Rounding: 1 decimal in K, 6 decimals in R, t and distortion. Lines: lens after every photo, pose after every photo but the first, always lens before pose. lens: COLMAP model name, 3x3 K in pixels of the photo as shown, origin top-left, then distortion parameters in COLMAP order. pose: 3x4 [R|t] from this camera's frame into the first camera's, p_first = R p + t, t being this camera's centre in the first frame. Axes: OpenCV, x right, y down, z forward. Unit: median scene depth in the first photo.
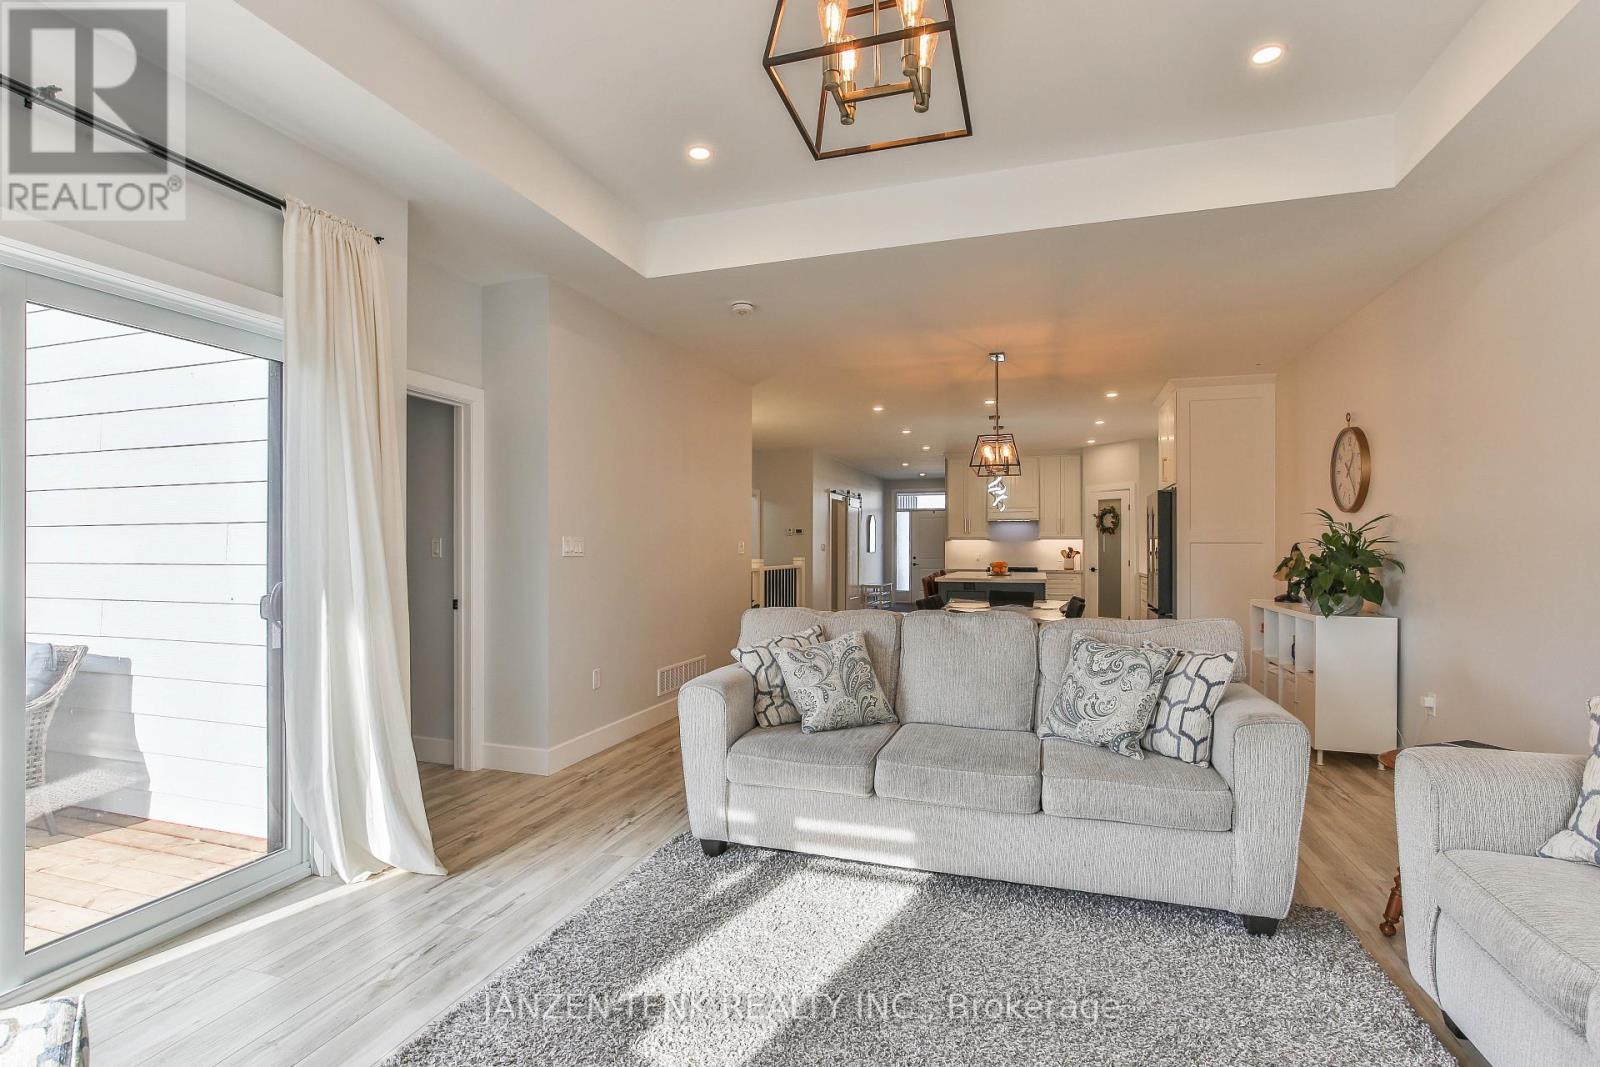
lens RADIAL K [[763.1, 0, 792.5], [0, 763.1, 536.7], [0, 0, 1]] dist [-0.010246, 0.005589]
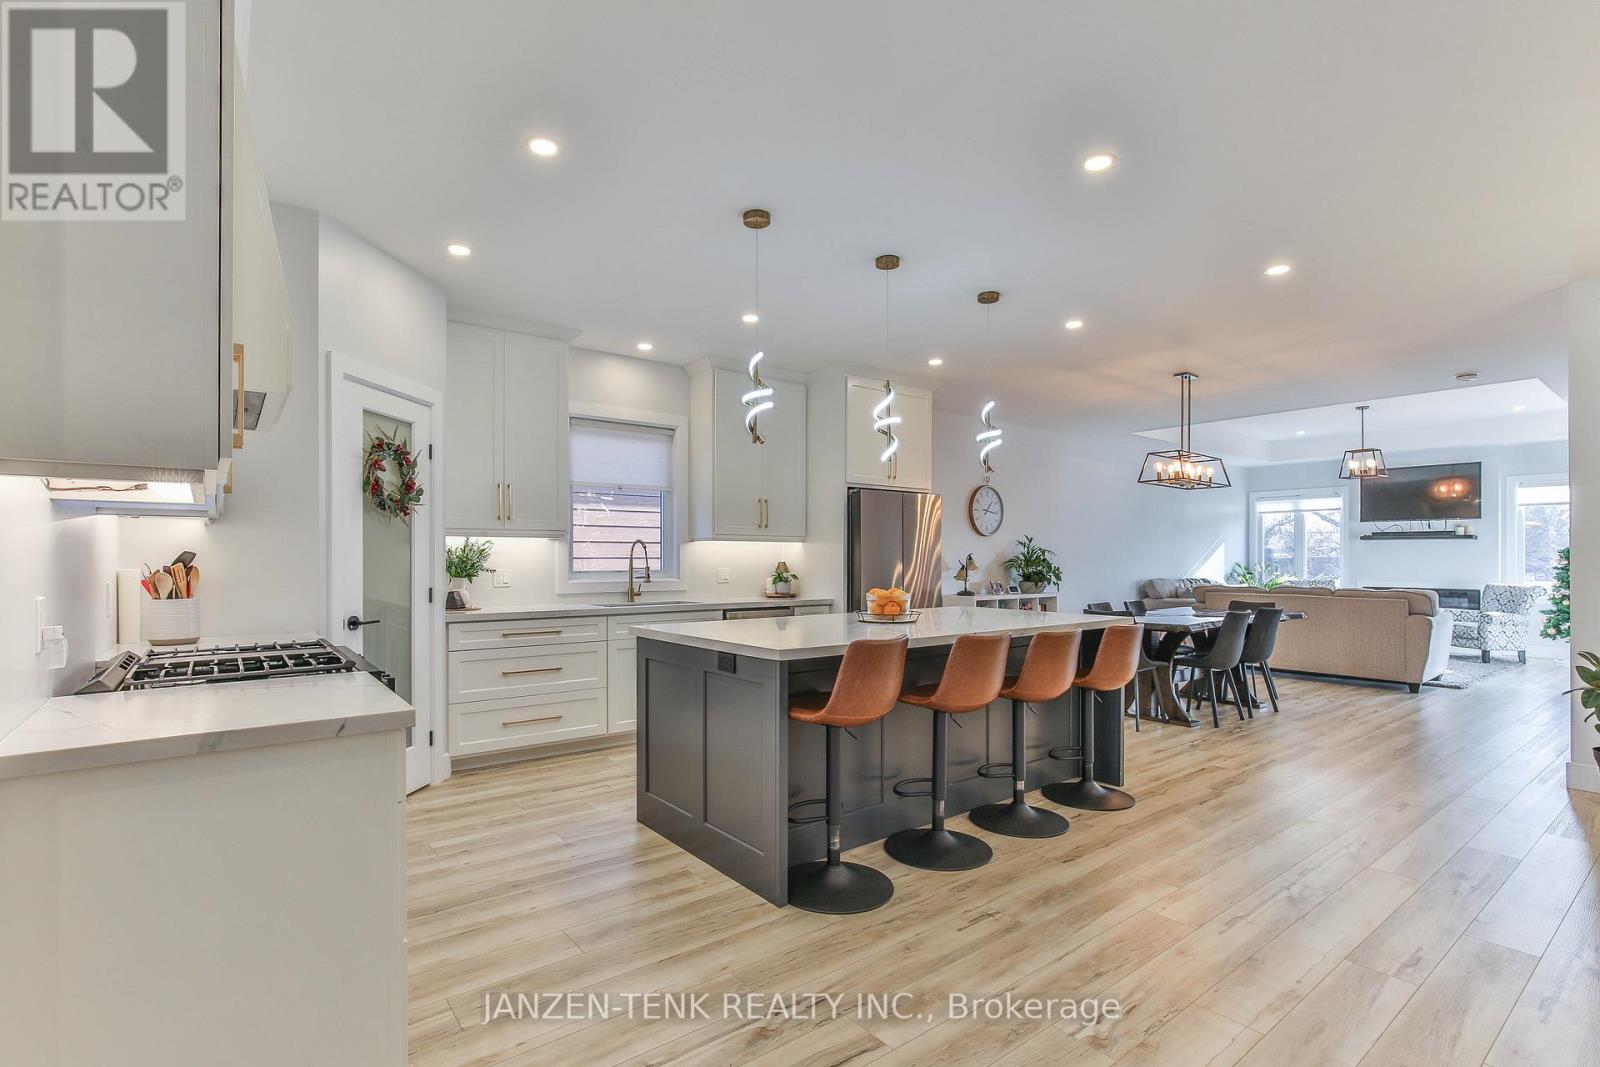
lens RADIAL K [[752.2, 0, 779.2], [0, 752.2, 560.0], [0, 0, 1]] dist [-0.010818, 0.005839]
pose [[-0.823407, -0.010140, 0.567360, 0.072324], [-0.014902, 0.999882, -0.003756, 0.014512], [-0.567255, -0.011548, -0.823461, 1.106923]]
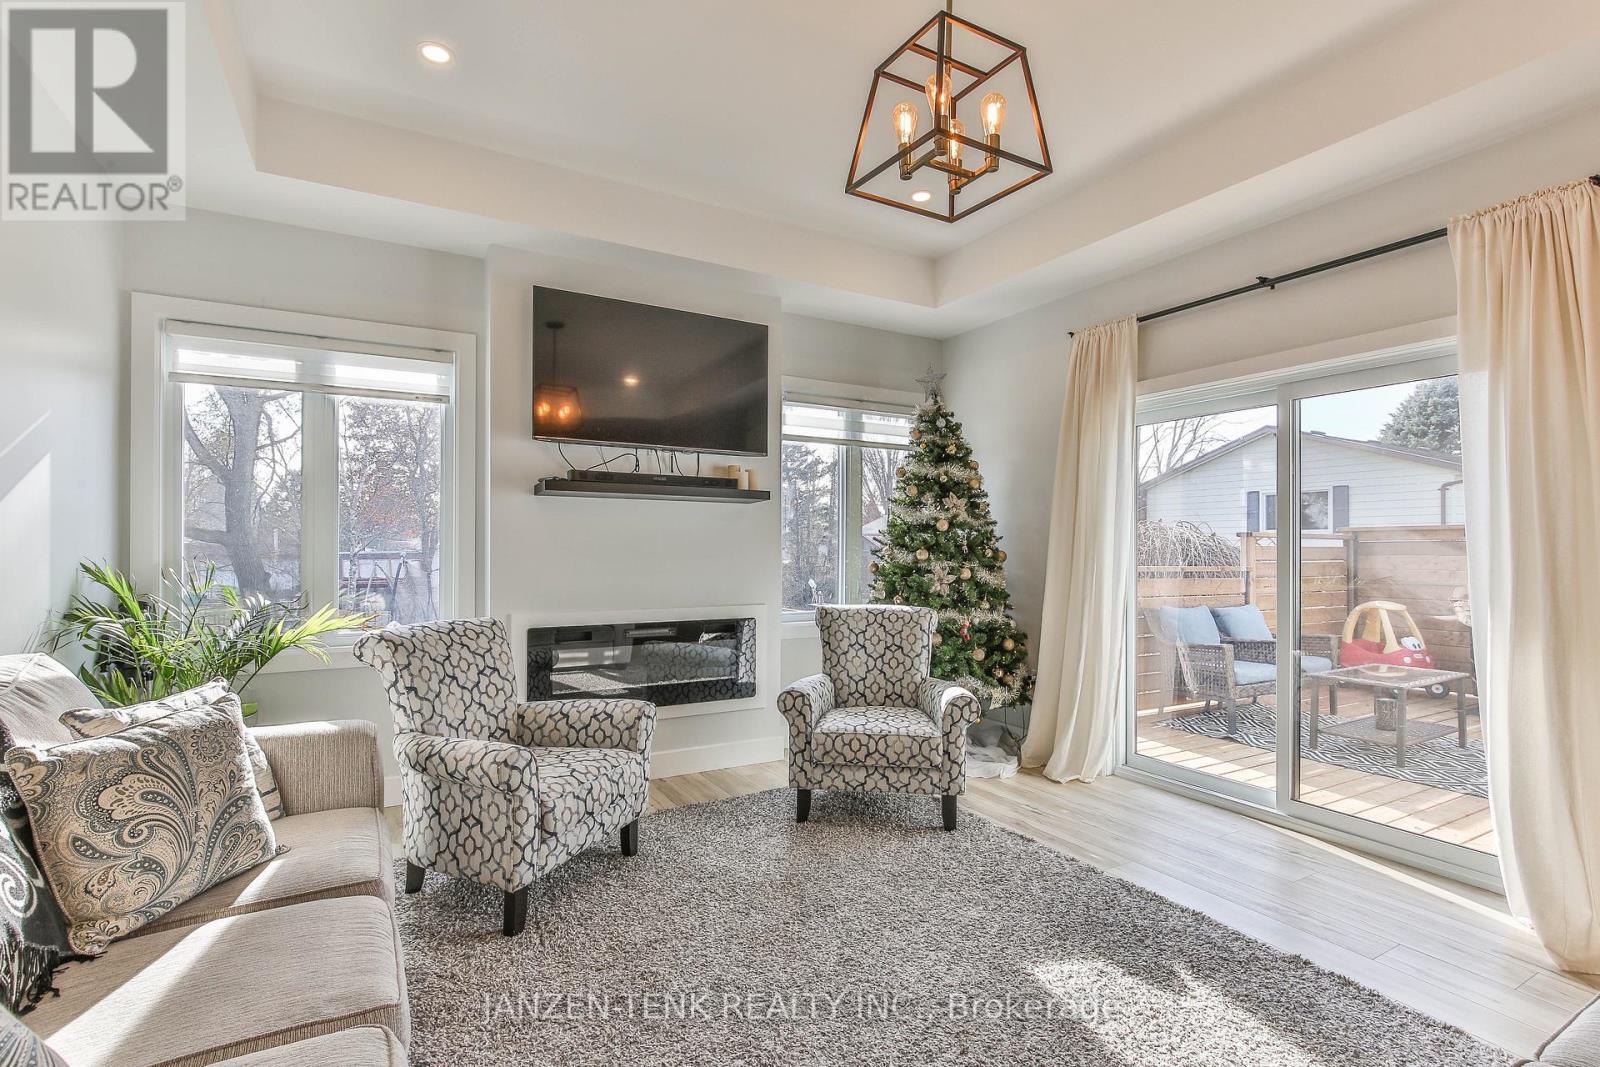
lens RADIAL K [[752.2, 0, 795.2], [0, 752.2, 538.7], [0, 0, 1]] dist [-0.010818, 0.005839]
pose [[-0.675011, -0.018061, -0.737587, 0.162077], [0.001150, 0.999673, -0.025531, 0.003509], [0.737807, -0.018082, -0.674770, 0.236168]]
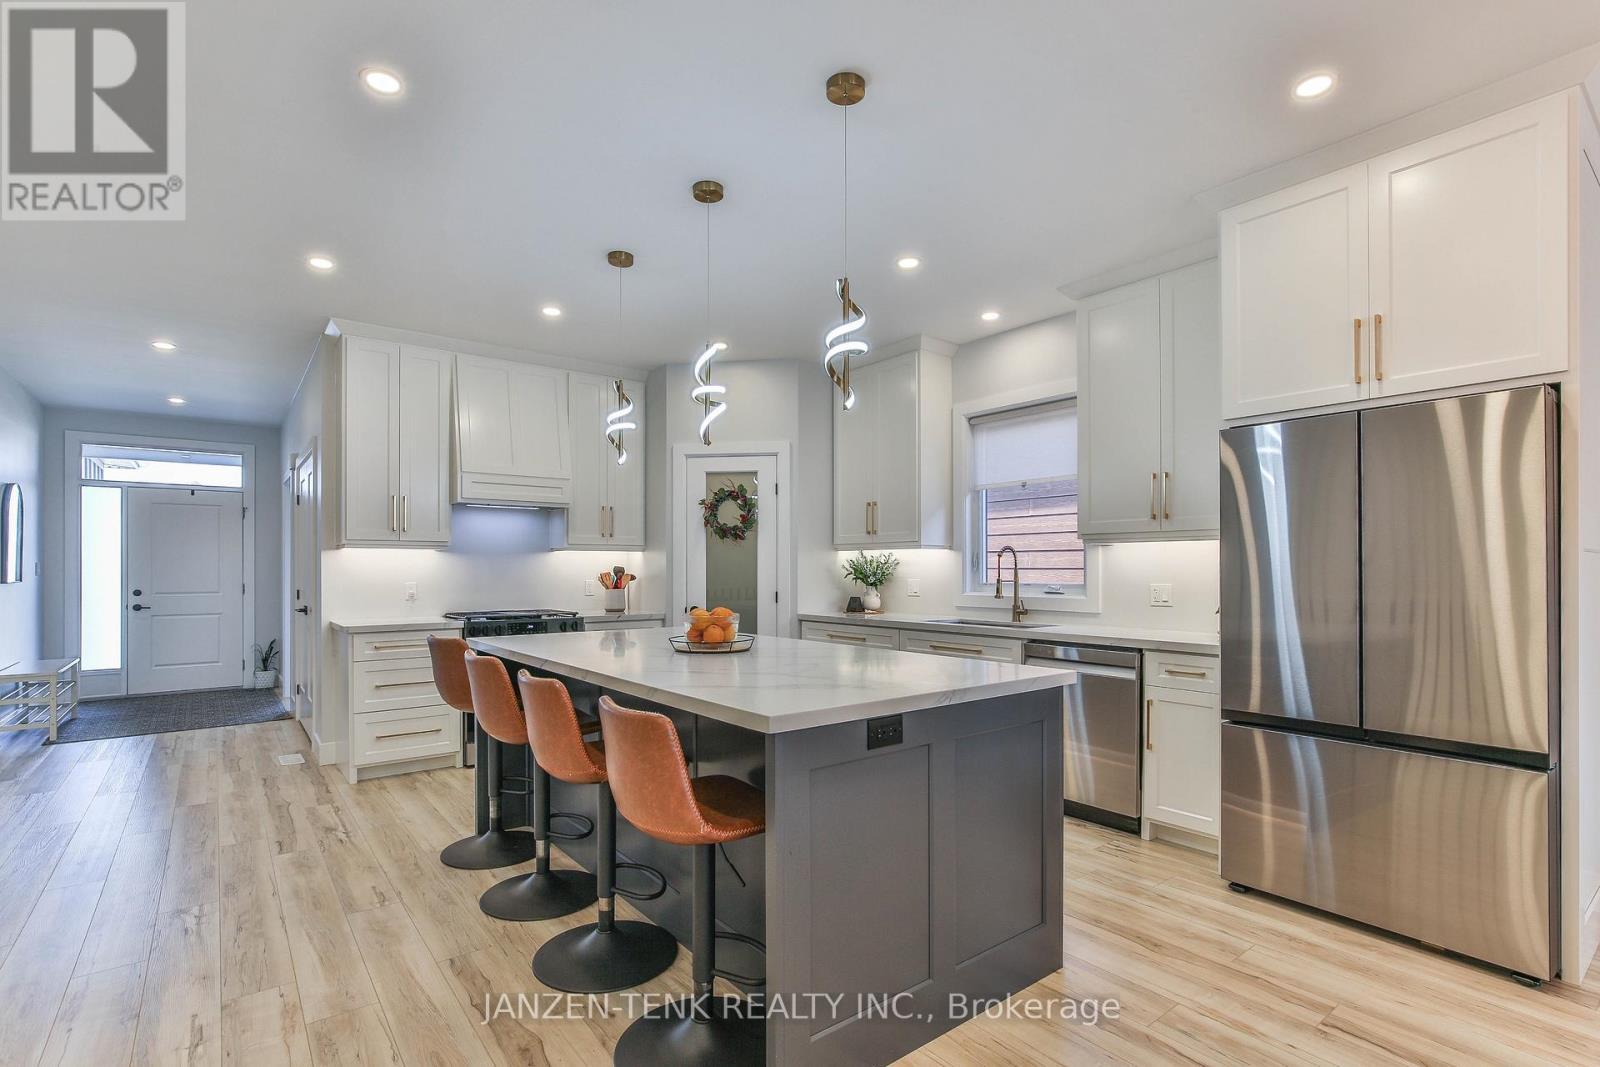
lens RADIAL K [[763.1, 0, 779.0], [0, 763.1, 562.6], [0, 0, 1]] dist [-0.010246, 0.005589]
pose [[0.572568, 0.003002, 0.819851, 0.020510], [-0.006790, 0.999976, 0.001080, 0.010100], [-0.819829, -0.006185, 0.572575, 0.644142]]
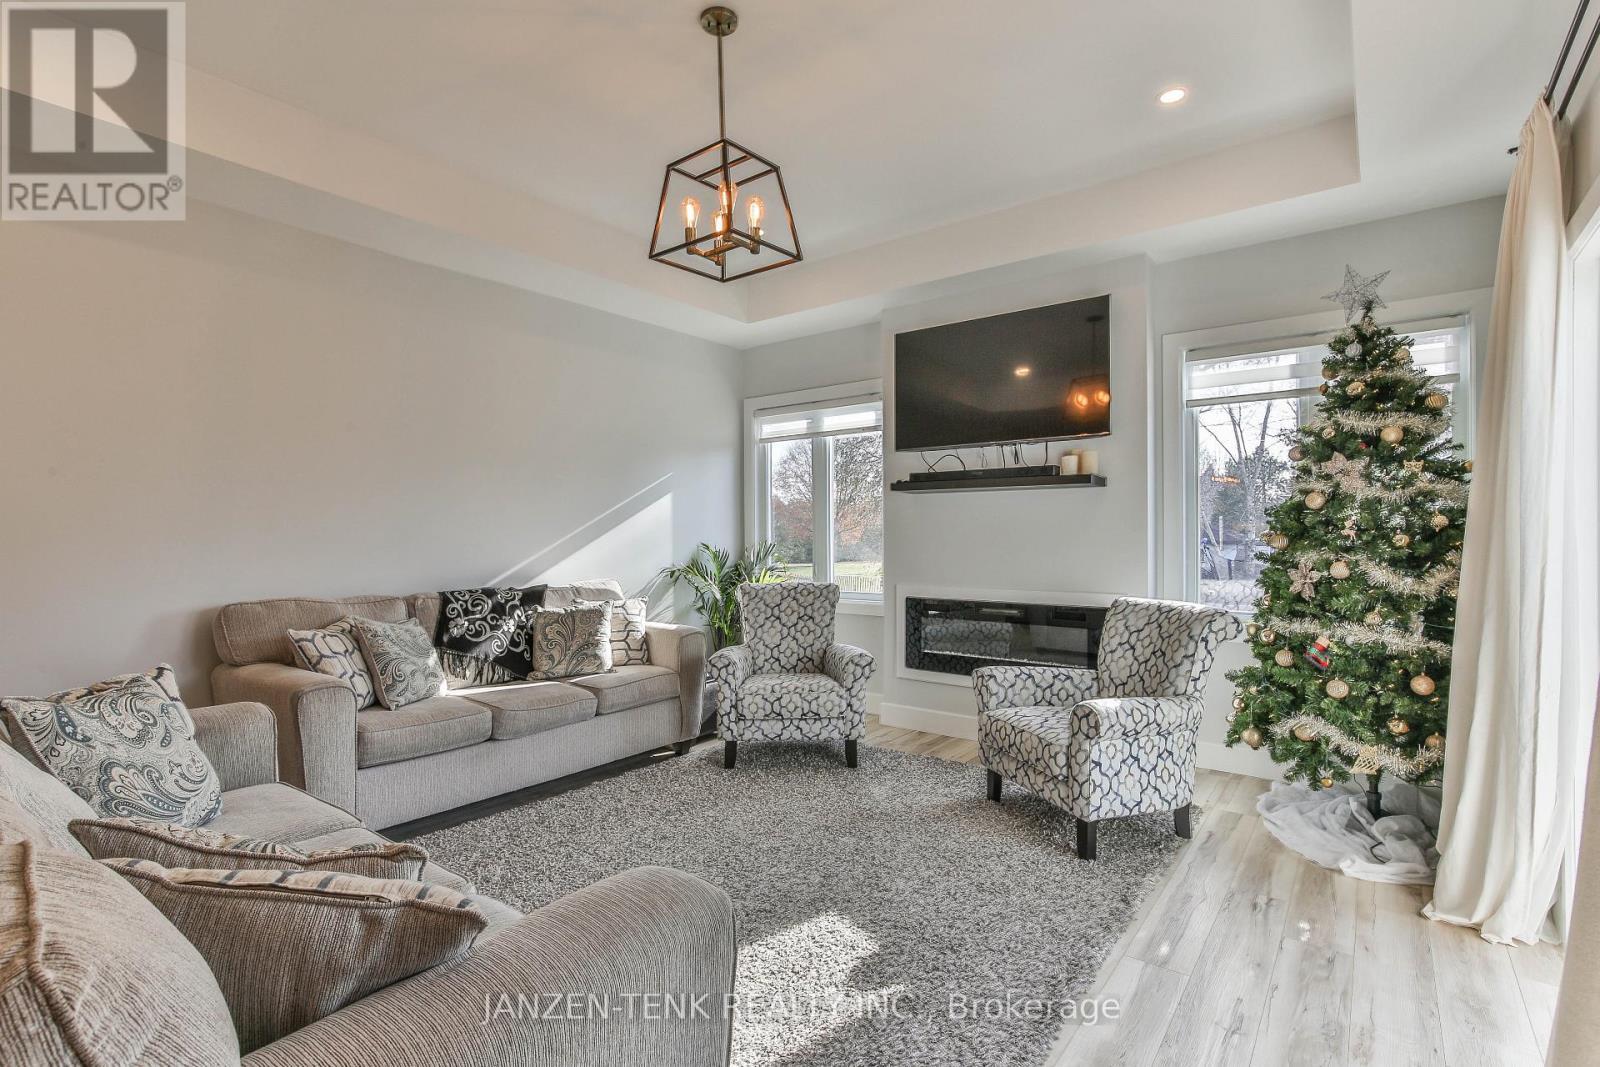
lens RADIAL K [[763.1, 0, 781.4], [0, 763.1, 534.4], [0, 0, 1]] dist [-0.010246, 0.005589]
pose [[-0.936867, -0.004402, 0.349658, -0.078969], [-0.008298, 0.999919, -0.009647, 0.003304], [-0.349587, -0.011939, -0.936828, 0.353916]]
